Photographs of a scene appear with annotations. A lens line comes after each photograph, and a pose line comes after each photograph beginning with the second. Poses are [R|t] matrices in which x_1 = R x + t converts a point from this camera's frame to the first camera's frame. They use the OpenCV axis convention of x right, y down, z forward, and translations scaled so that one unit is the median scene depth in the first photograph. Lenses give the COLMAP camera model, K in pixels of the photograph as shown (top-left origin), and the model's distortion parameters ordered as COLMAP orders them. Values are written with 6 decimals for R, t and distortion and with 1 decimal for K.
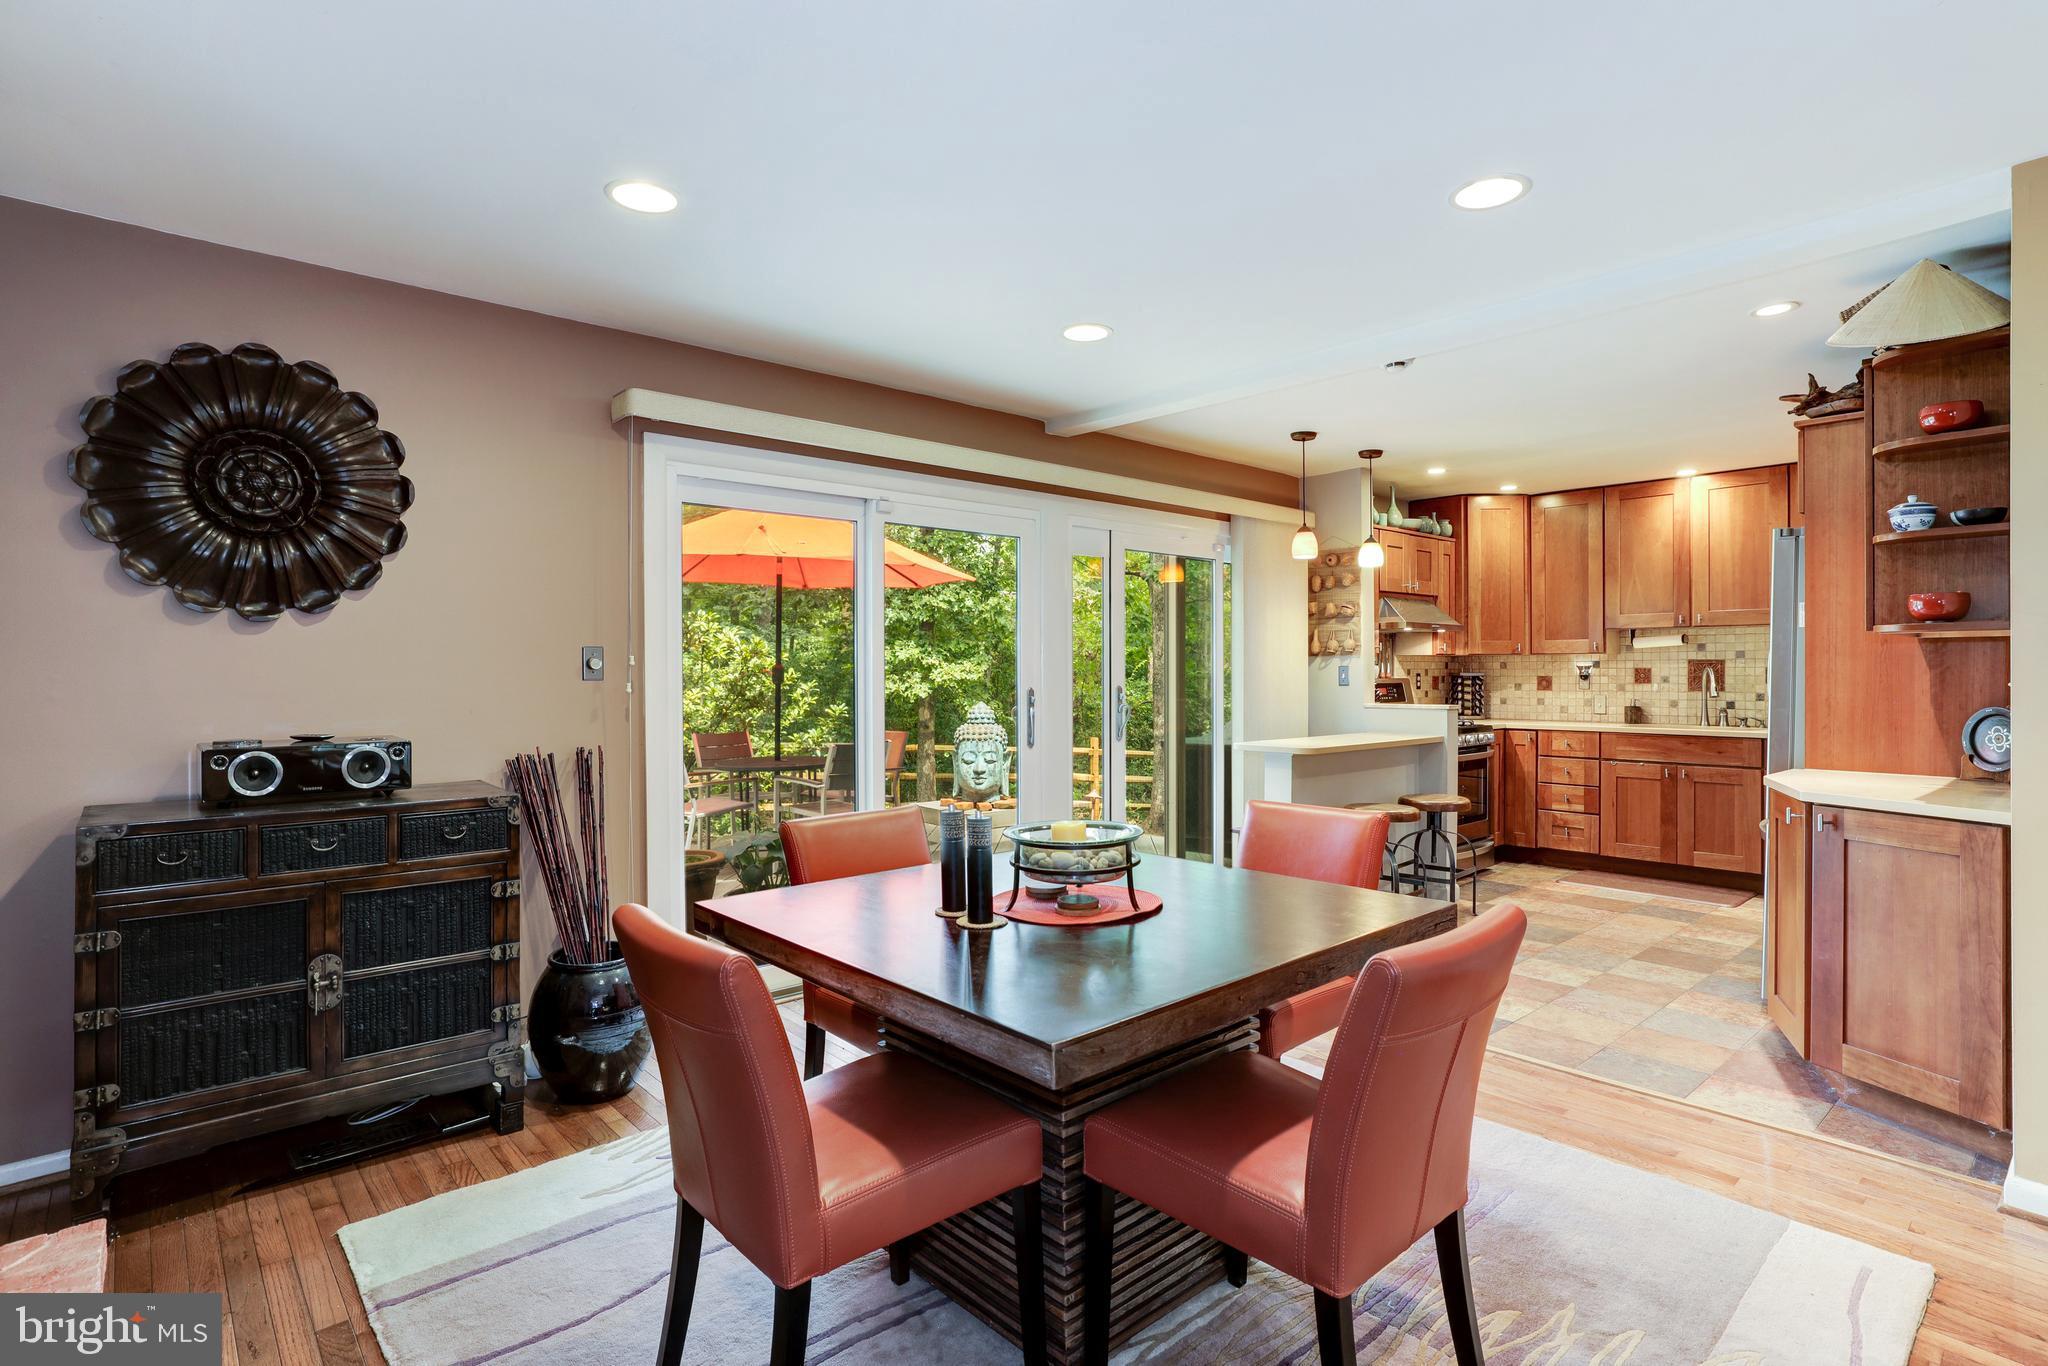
lens RADIAL K [[1007.1, 0, 1042.7], [0, 1007.1, 675.6], [0, 0, 1]] dist [-0.028614, 0.014697]
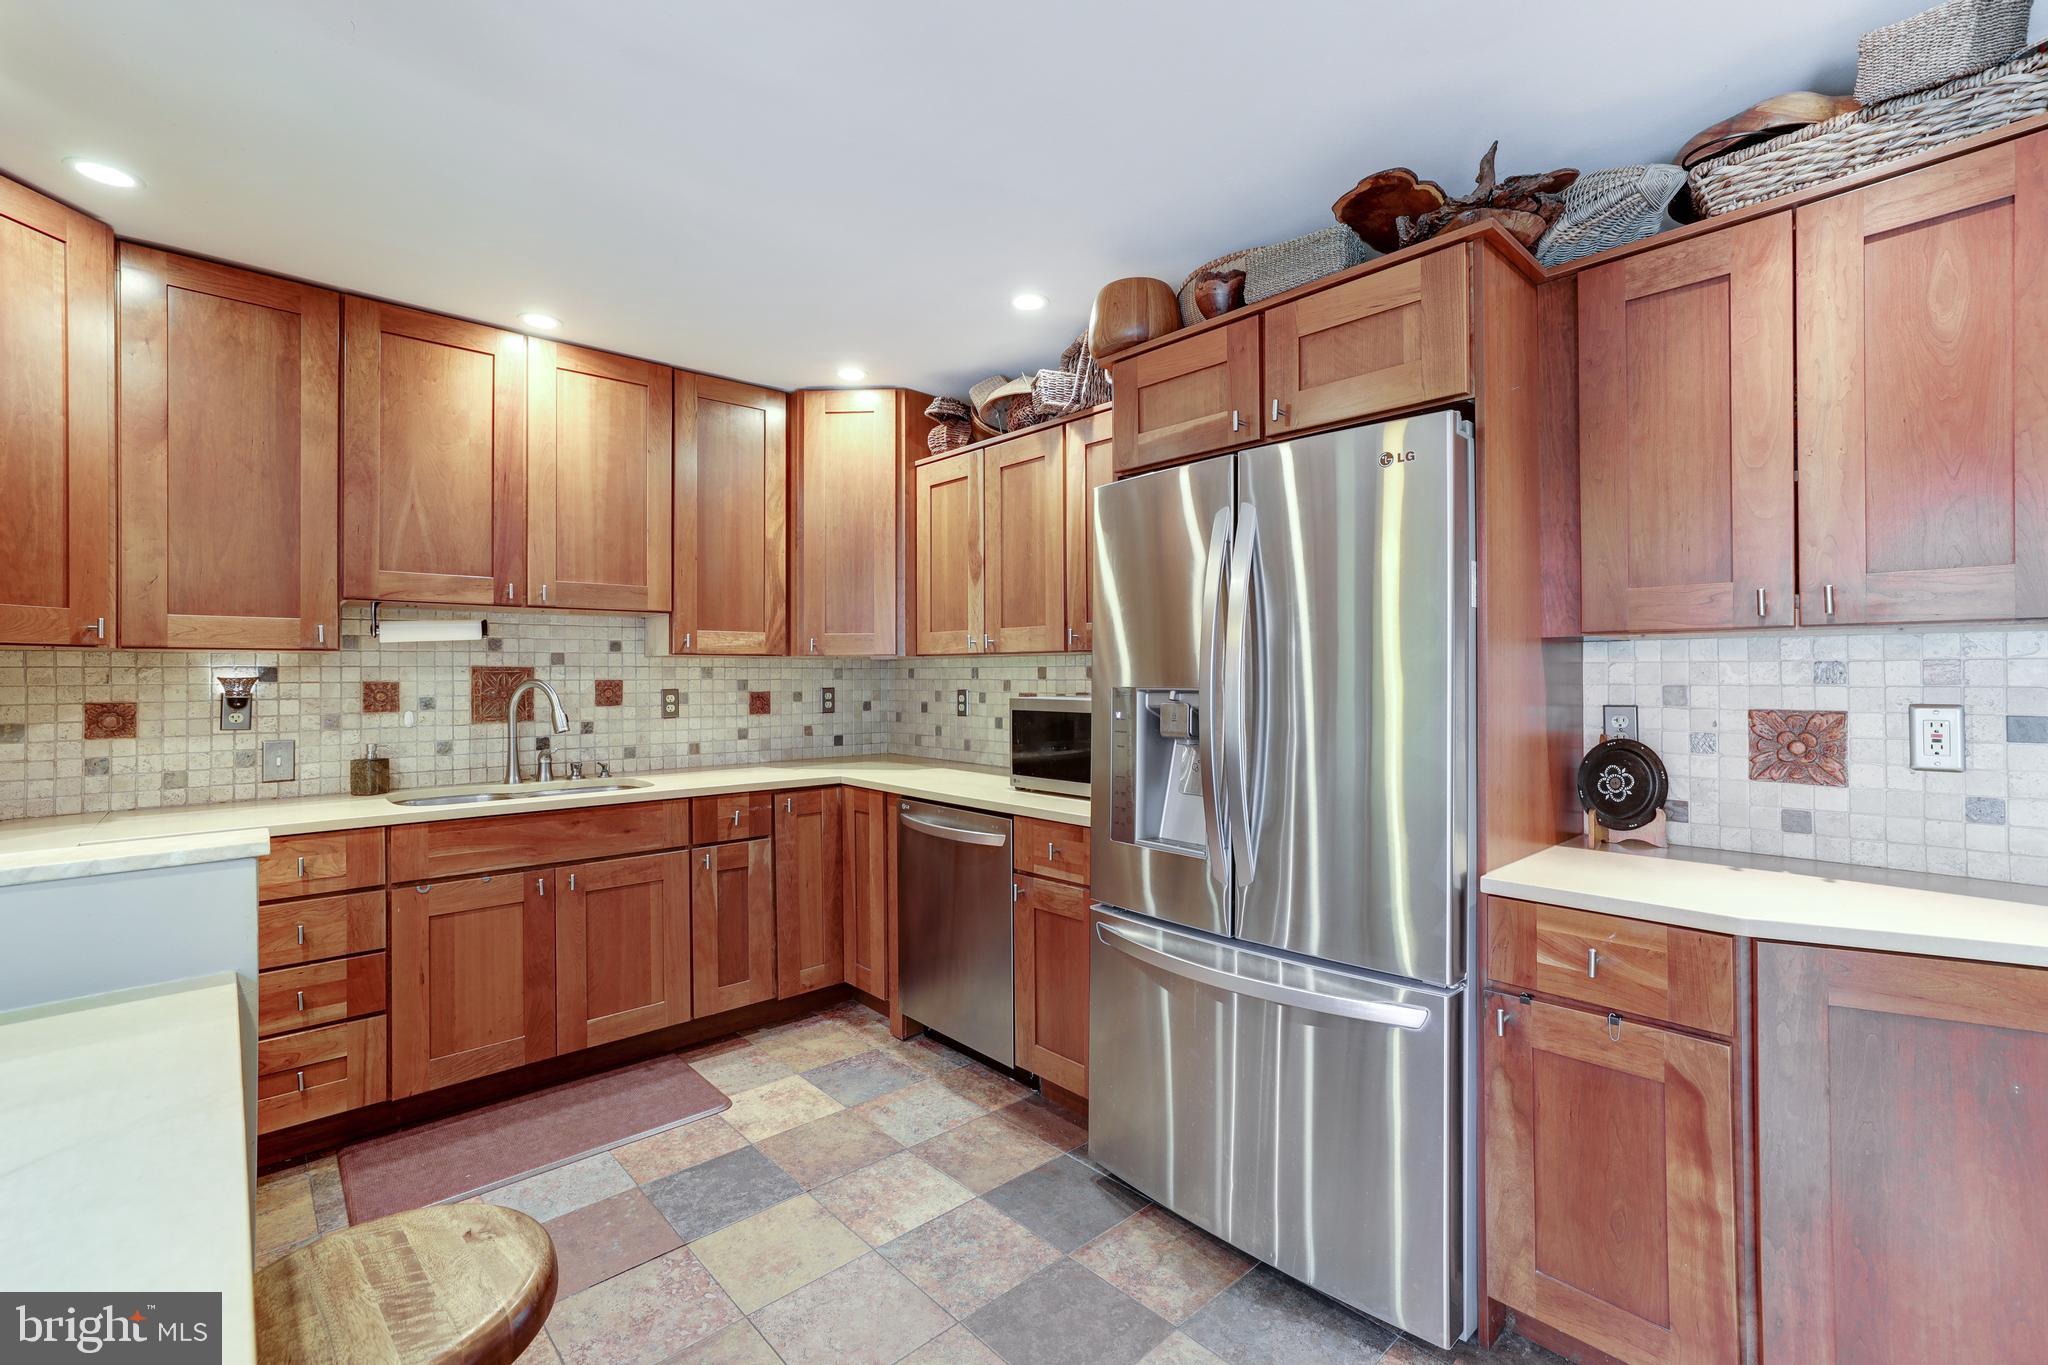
lens RADIAL K [[884.1, 0, 1025.0], [0, 884.1, 670.8], [0, 0, 1]] dist [-0.034364, 0.015299]
pose [[0.000515, 0.006236, 0.999980, 0.168762], [0.008514, 0.999944, -0.006240, -0.008253], [-0.999964, 0.008517, 0.000462, 0.720004]]
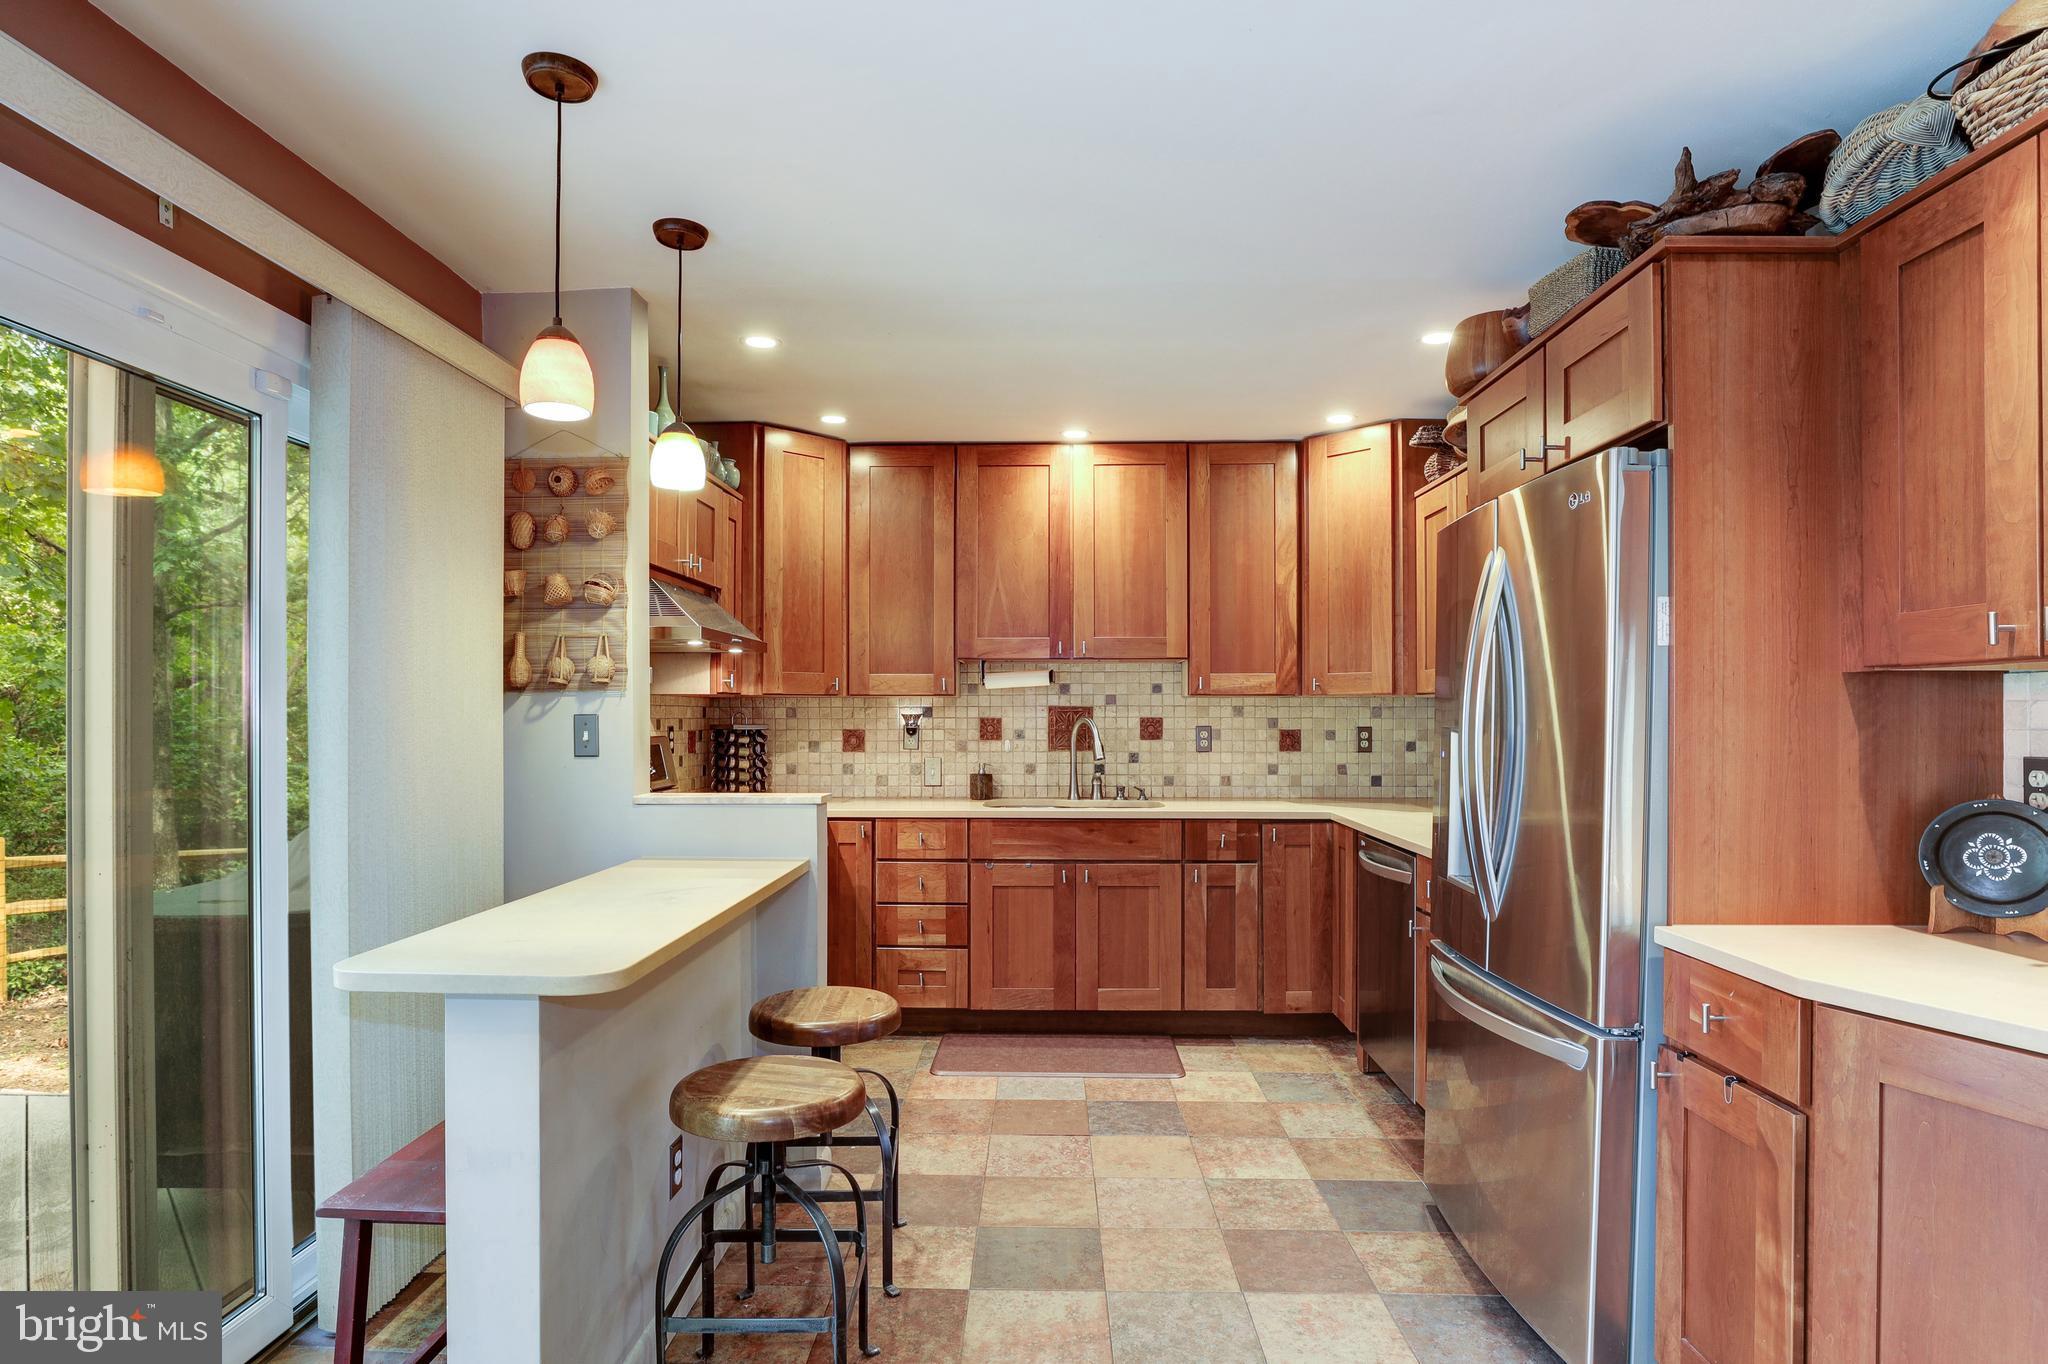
lens RADIAL K [[1084.5, 0, 1016.9], [0, 1084.5, 714.0], [0, 0, 1]] dist [-0.044247, 0.020181]
pose [[0.696682, 0.002865, 0.717374, 0.080761], [0.001497, 0.999984, -0.005447, -0.006542], [-0.717378, 0.004869, 0.696667, 0.497315]]
